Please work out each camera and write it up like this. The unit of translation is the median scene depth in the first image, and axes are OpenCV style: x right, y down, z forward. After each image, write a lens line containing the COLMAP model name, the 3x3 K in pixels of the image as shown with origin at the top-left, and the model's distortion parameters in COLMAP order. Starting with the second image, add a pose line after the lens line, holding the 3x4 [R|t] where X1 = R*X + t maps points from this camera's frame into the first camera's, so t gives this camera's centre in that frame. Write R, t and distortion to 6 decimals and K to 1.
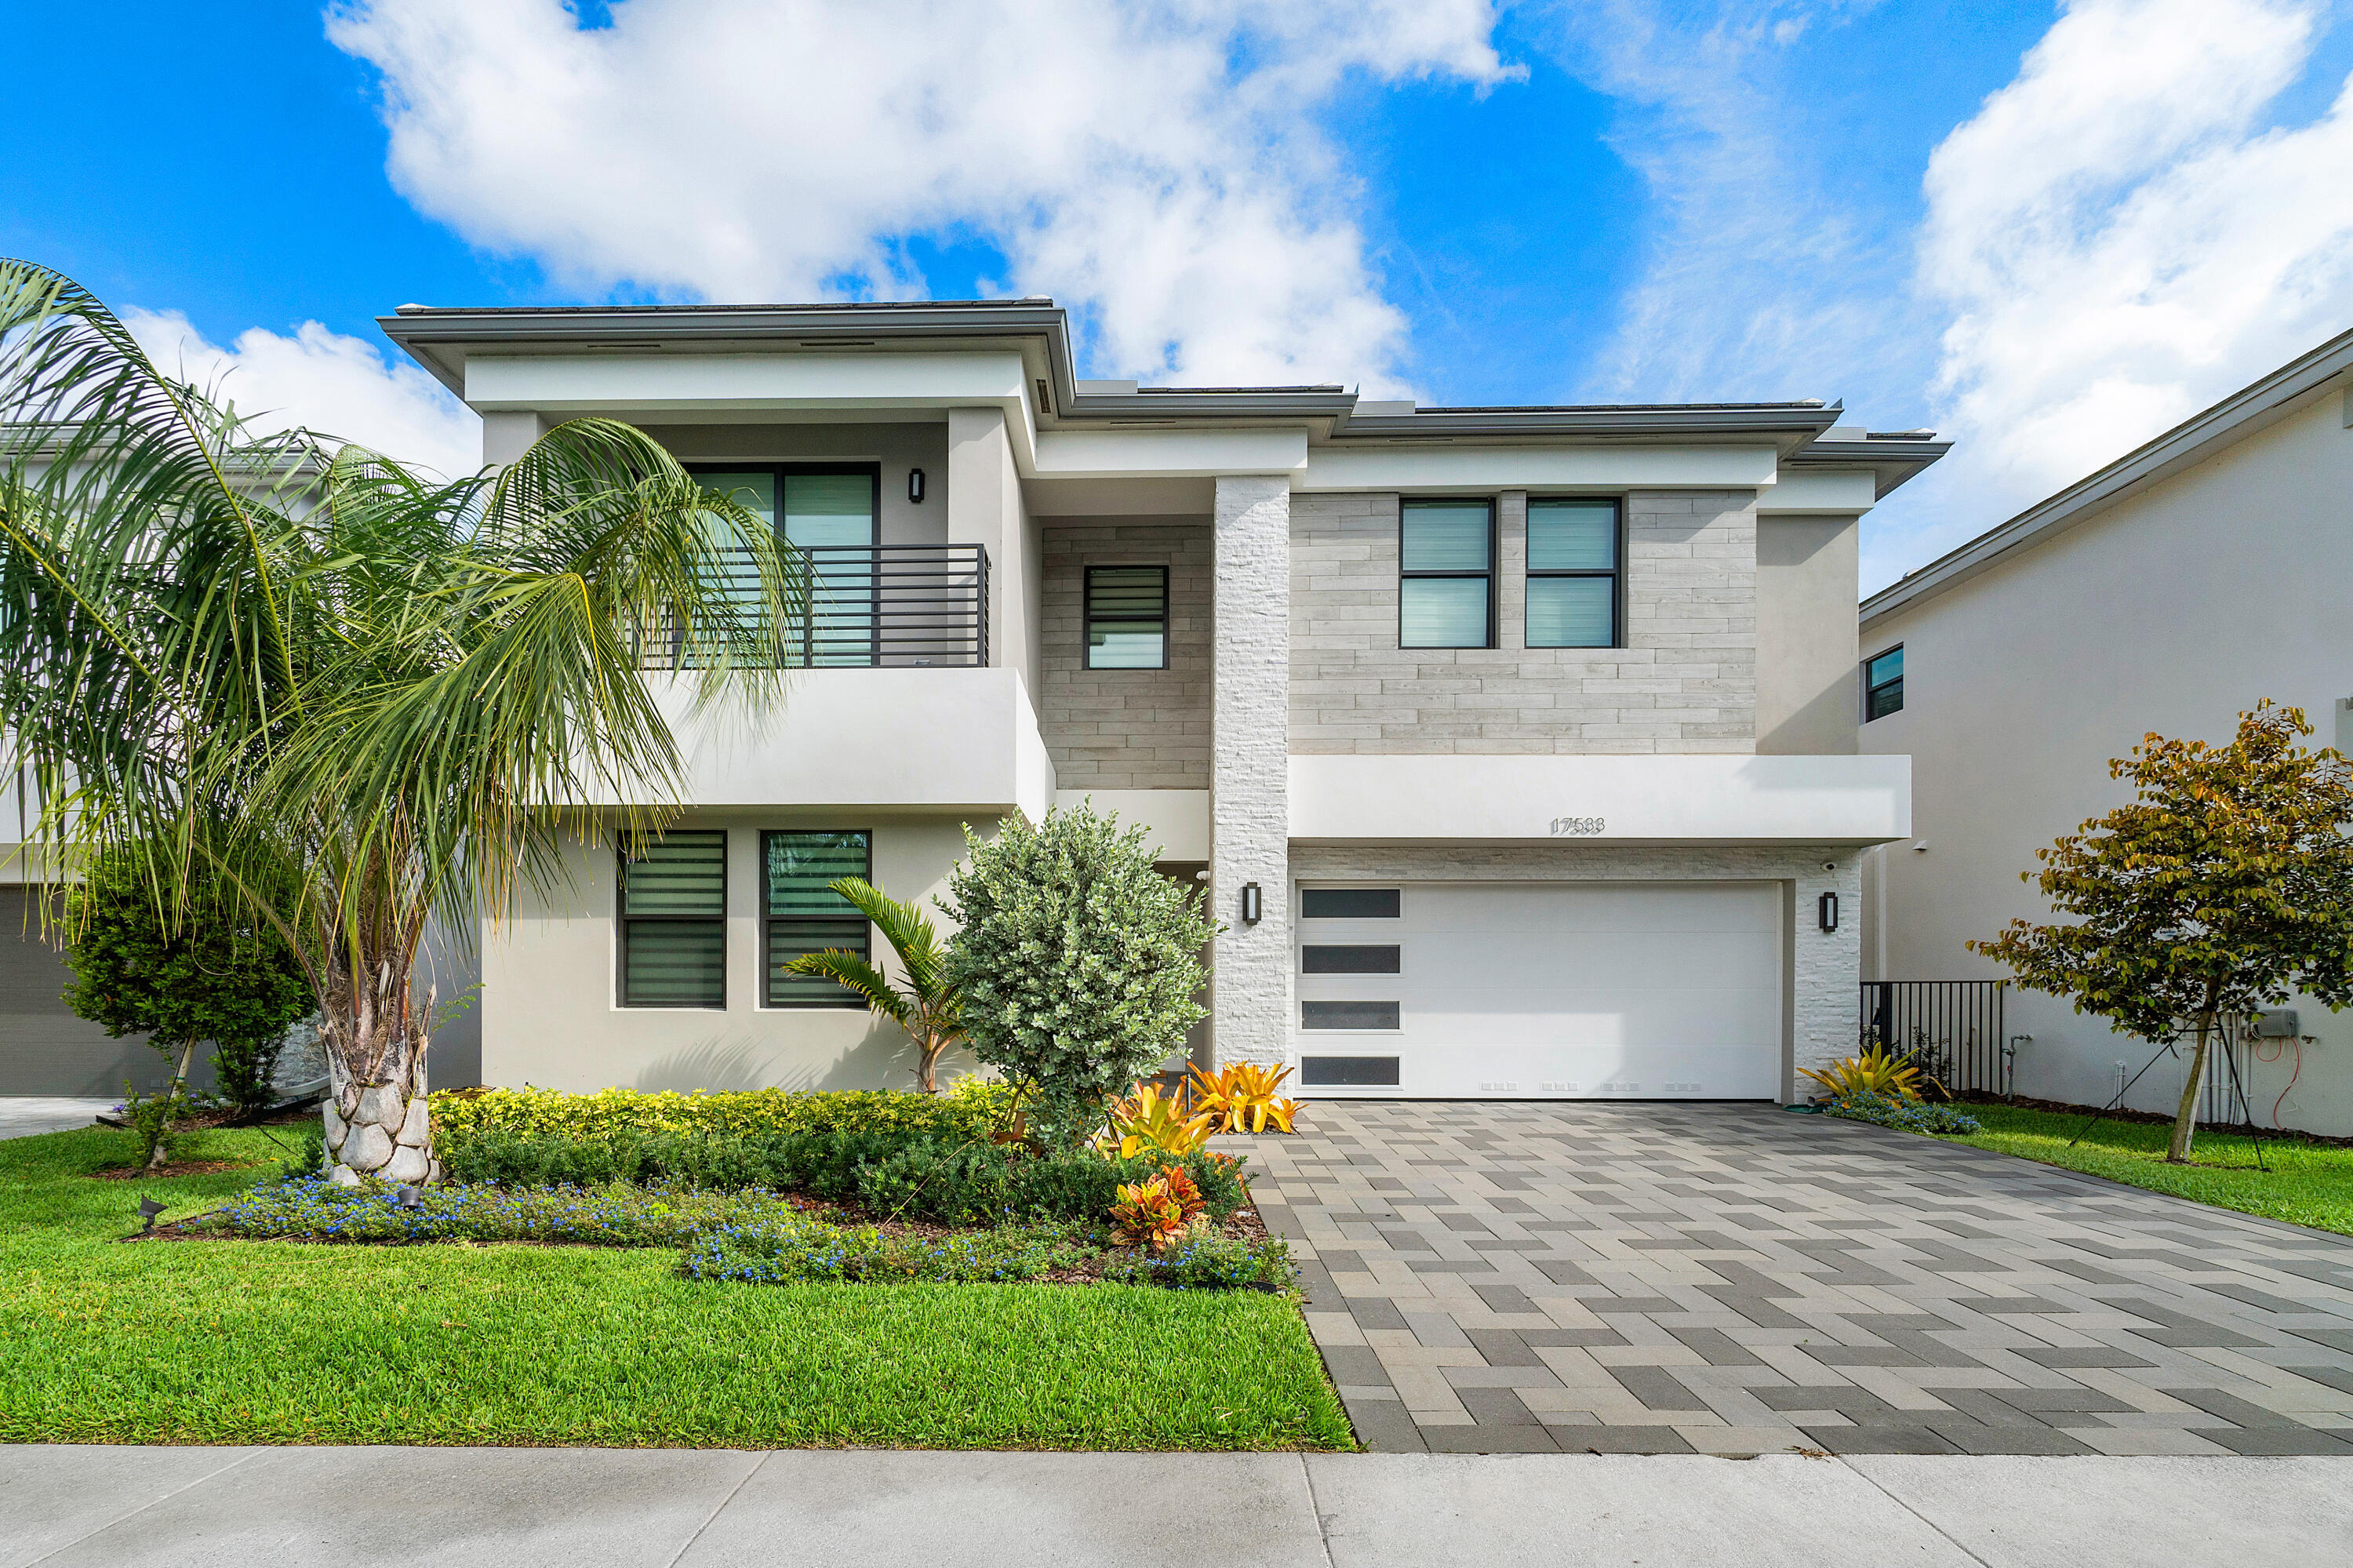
lens RADIAL K [[1047.1, 0, 1315.6], [0, 1047.1, 824.6], [0, 0, 1]] dist [0.000017, -0.001195]
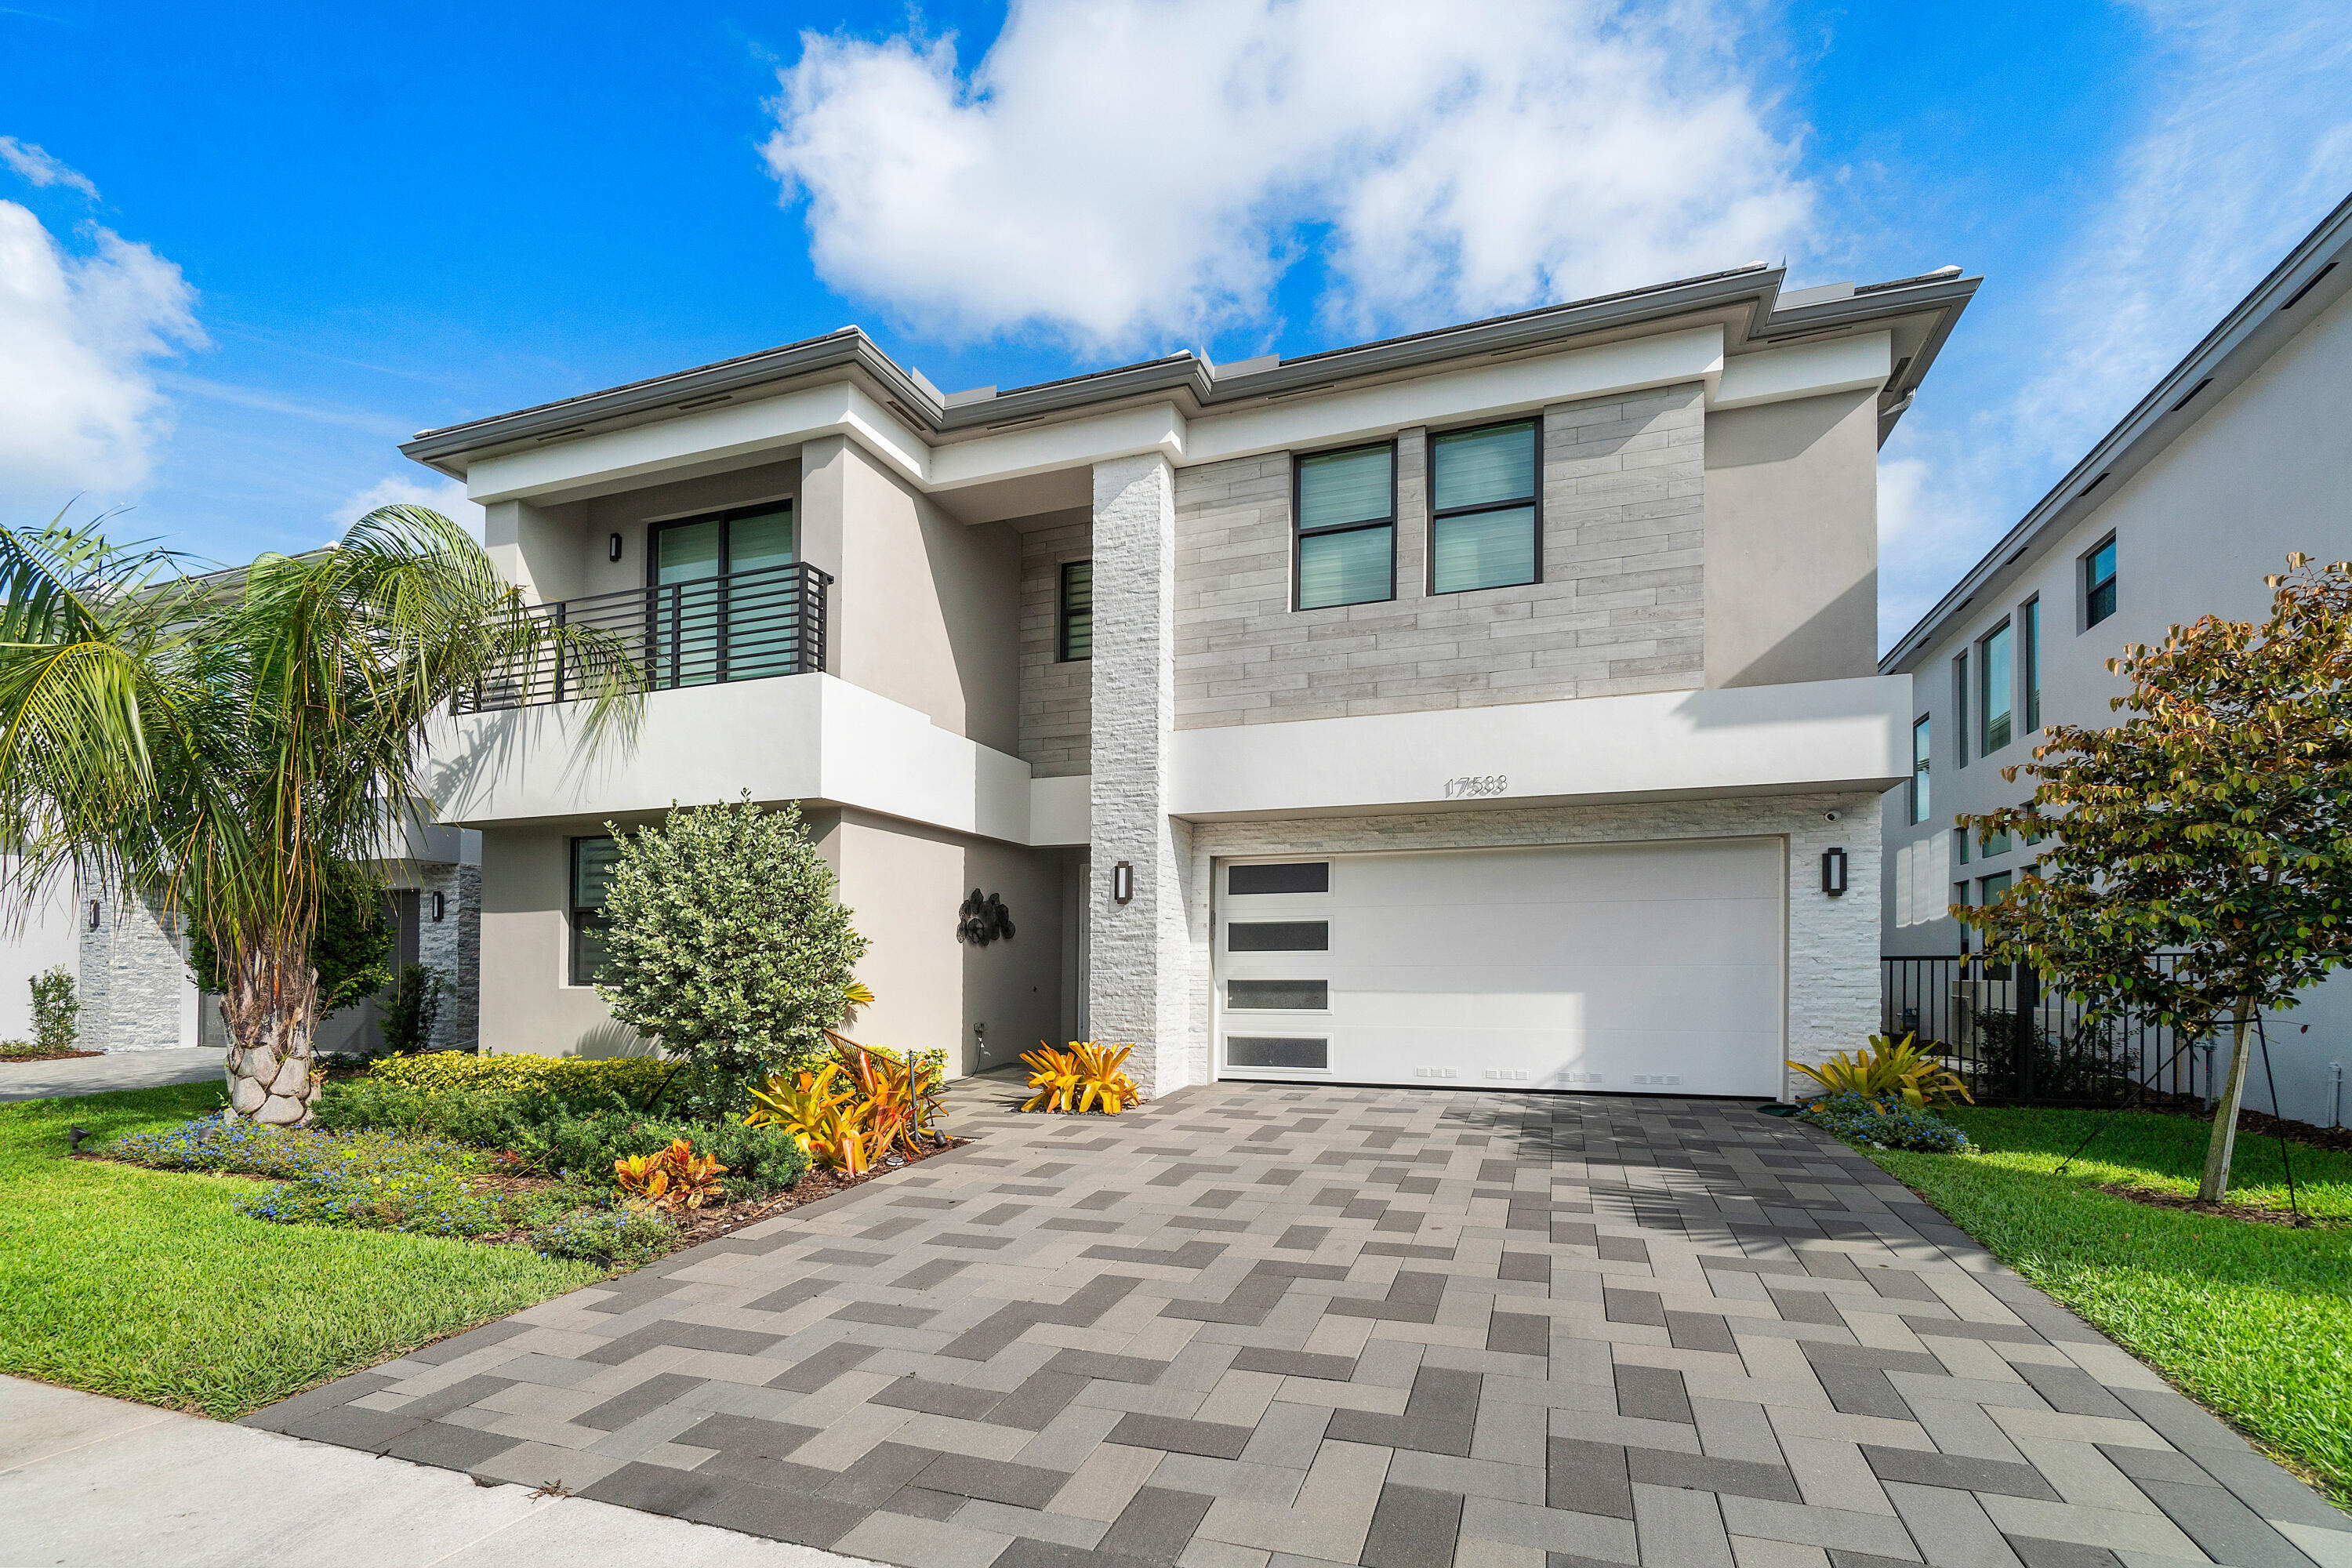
lens RADIAL K [[1046.6, 0, 1254.2], [0, 1046.6, 787.5], [0, 0, 1]] dist [0.000017, -0.001195]
pose [[0.948878, -0.057243, -0.310409, 0.333637], [0.052856, 0.998348, -0.022531, 0.012479], [0.311186, 0.004972, 0.950336, 0.078814]]
